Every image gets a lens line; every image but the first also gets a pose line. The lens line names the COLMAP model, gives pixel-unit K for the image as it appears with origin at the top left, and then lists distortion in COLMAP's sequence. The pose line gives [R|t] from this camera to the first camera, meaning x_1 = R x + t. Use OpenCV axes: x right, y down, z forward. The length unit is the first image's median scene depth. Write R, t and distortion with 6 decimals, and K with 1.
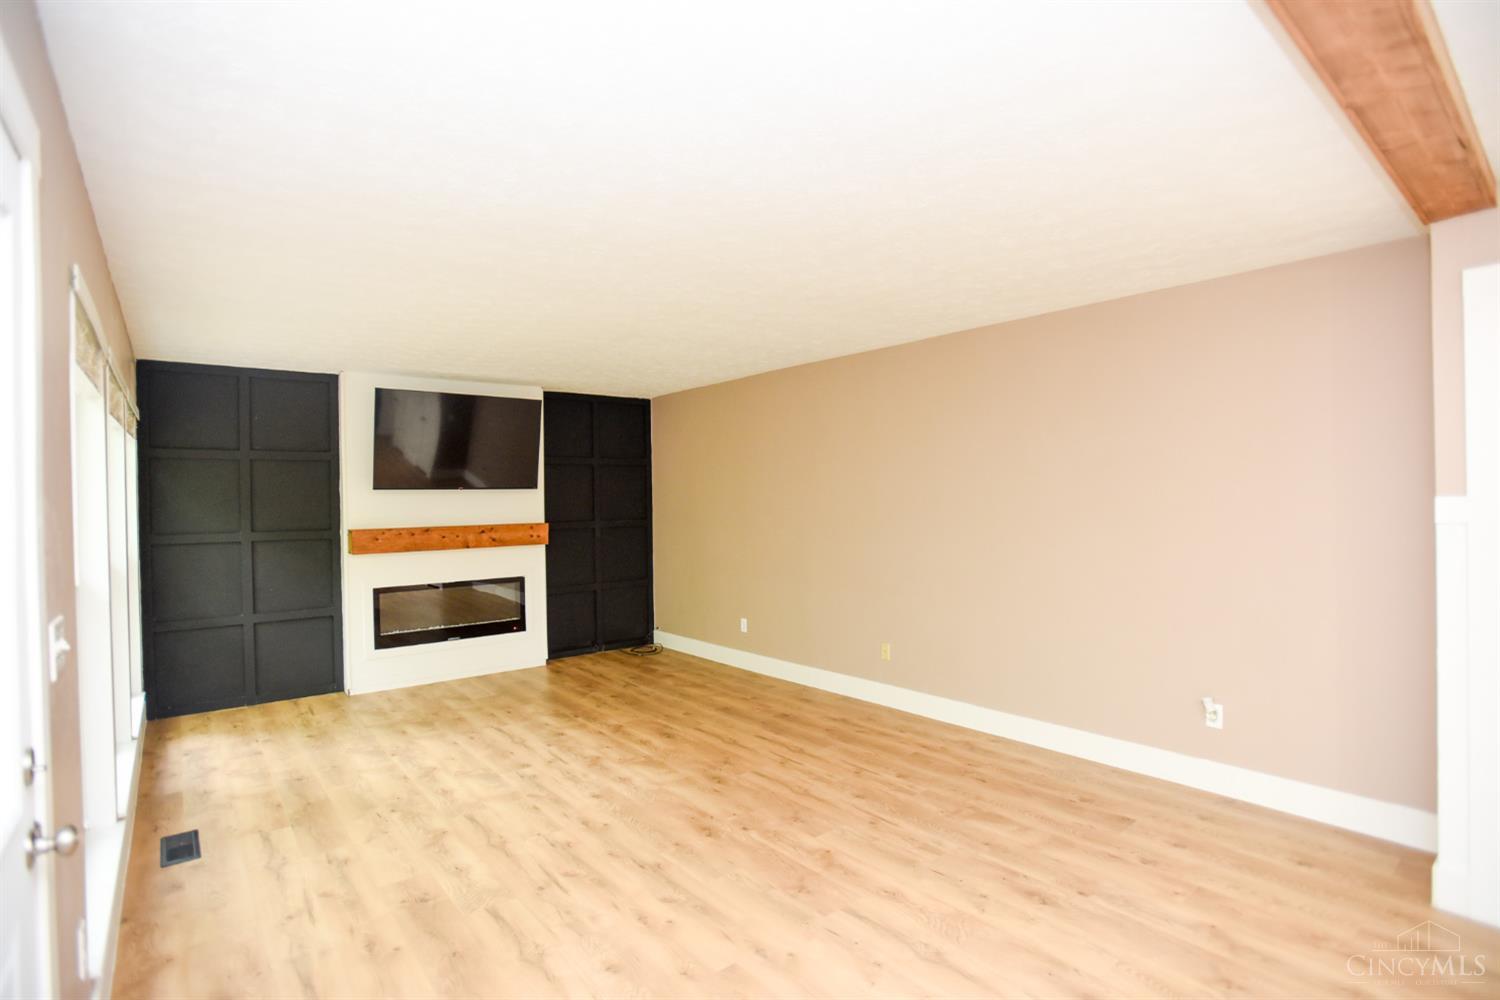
lens RADIAL K [[723.4, 0, 726.1], [0, 723.4, 484.8], [0, 0, 1]] dist [-0.050627, 0.010421]
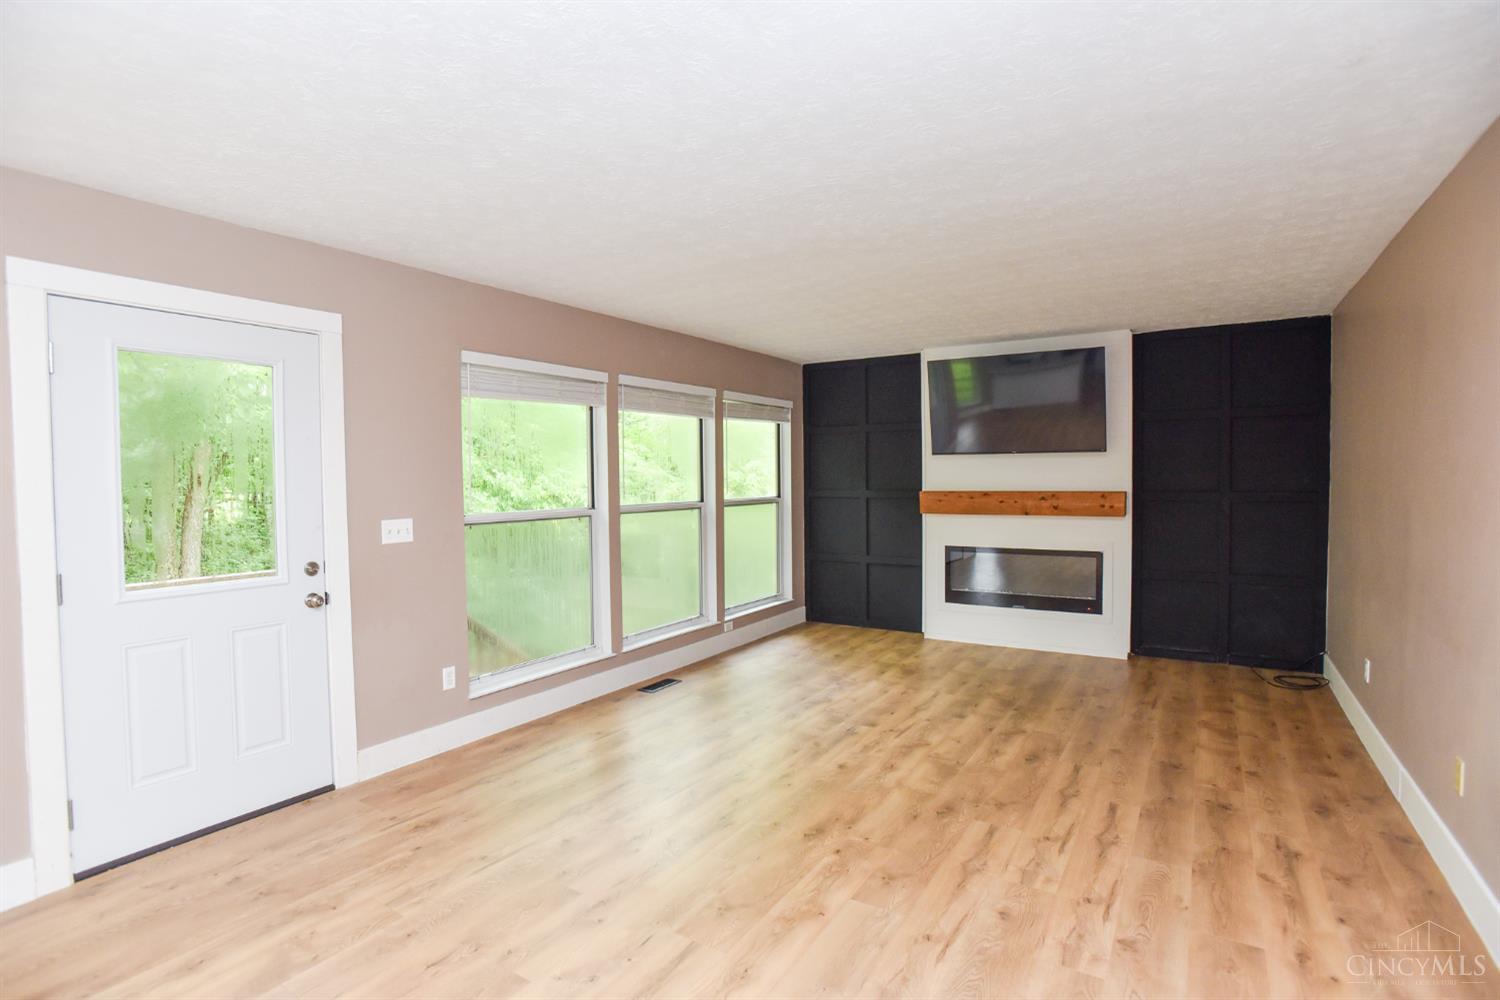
lens RADIAL K [[723.4, 0, 752.1], [0, 723.4, 498.1], [0, 0, 1]] dist [-0.050627, 0.010421]
pose [[0.341762, 0.042450, -0.938827, 0.511570], [0.023599, 0.998277, 0.053729, 0.007799], [0.939490, -0.040518, 0.340171, 0.417667]]
